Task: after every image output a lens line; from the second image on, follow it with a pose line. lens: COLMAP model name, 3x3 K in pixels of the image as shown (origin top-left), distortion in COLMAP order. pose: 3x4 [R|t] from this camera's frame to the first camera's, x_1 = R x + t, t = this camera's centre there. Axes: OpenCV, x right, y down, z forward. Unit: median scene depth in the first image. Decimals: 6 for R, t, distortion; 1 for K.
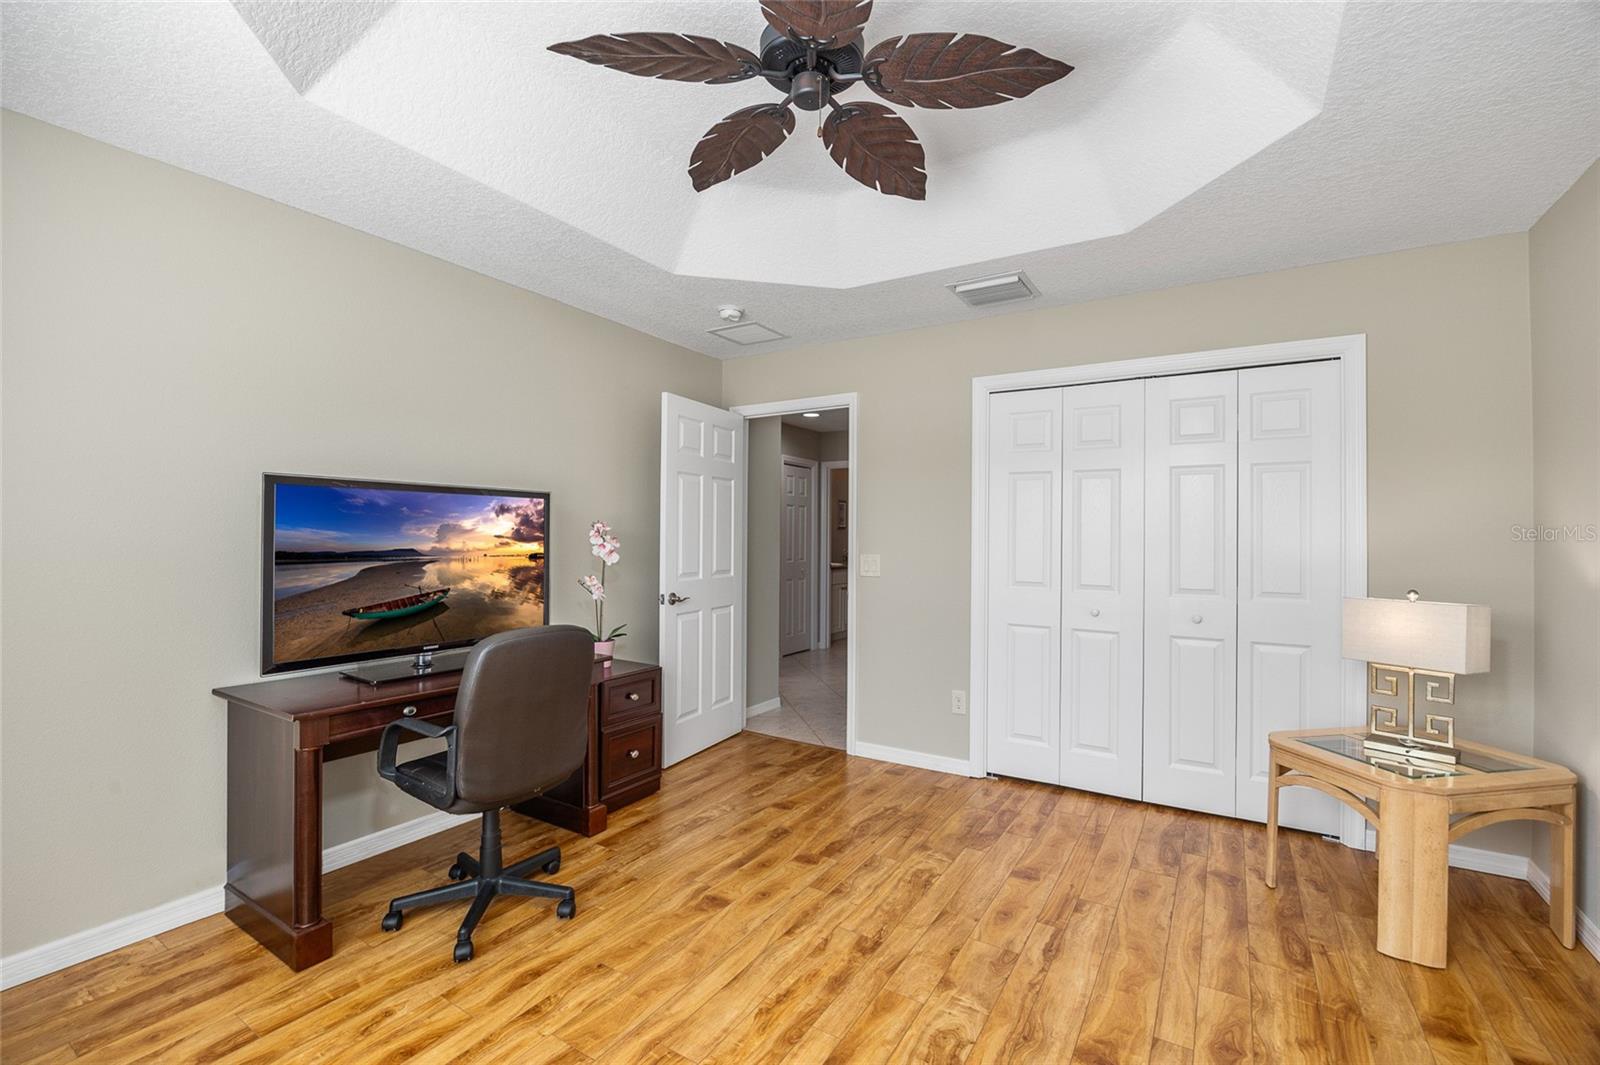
lens RADIAL K [[696.5, 0, 800.2], [0, 696.5, 534.9], [0, 0, 1]] dist [-0.003682, -0.000157]
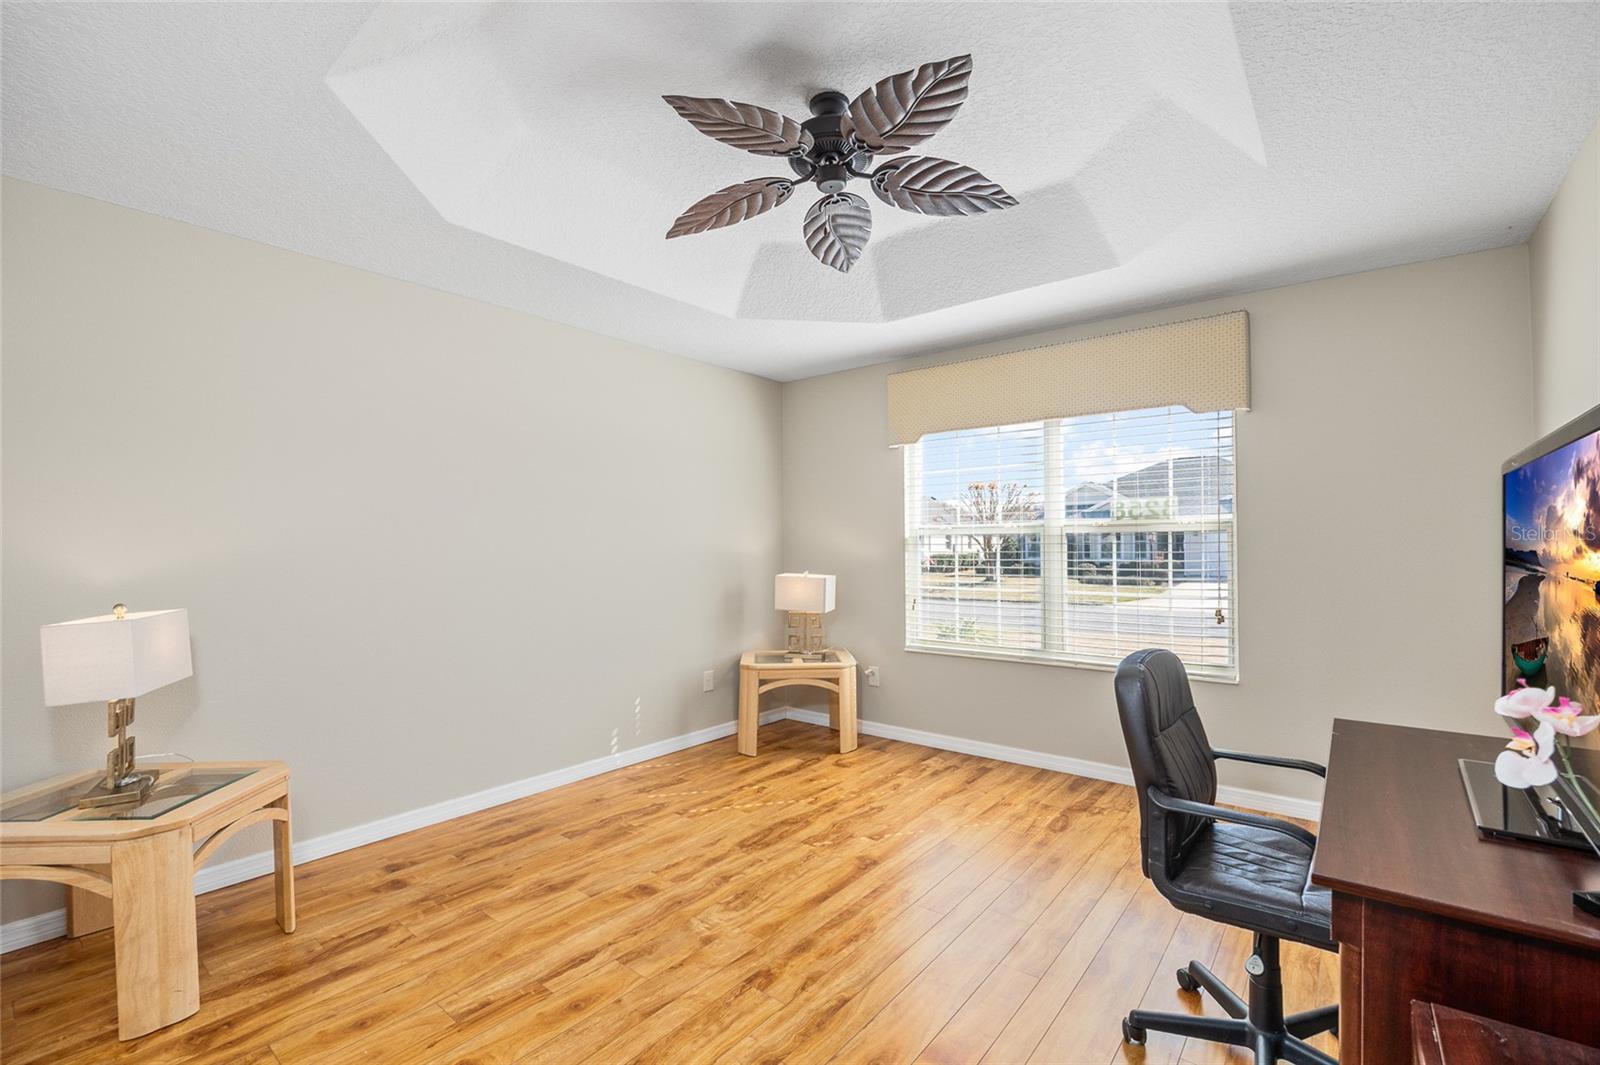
lens RADIAL K [[696.5, 0, 803.7], [0, 696.5, 543.3], [0, 0, 1]] dist [-0.003682, -0.000157]
pose [[-0.993535, -0.000510, 0.113525, -0.067265], [-0.001160, 0.999983, -0.005657, 0.007952], [-0.113521, -0.005752, -0.993519, 1.948081]]
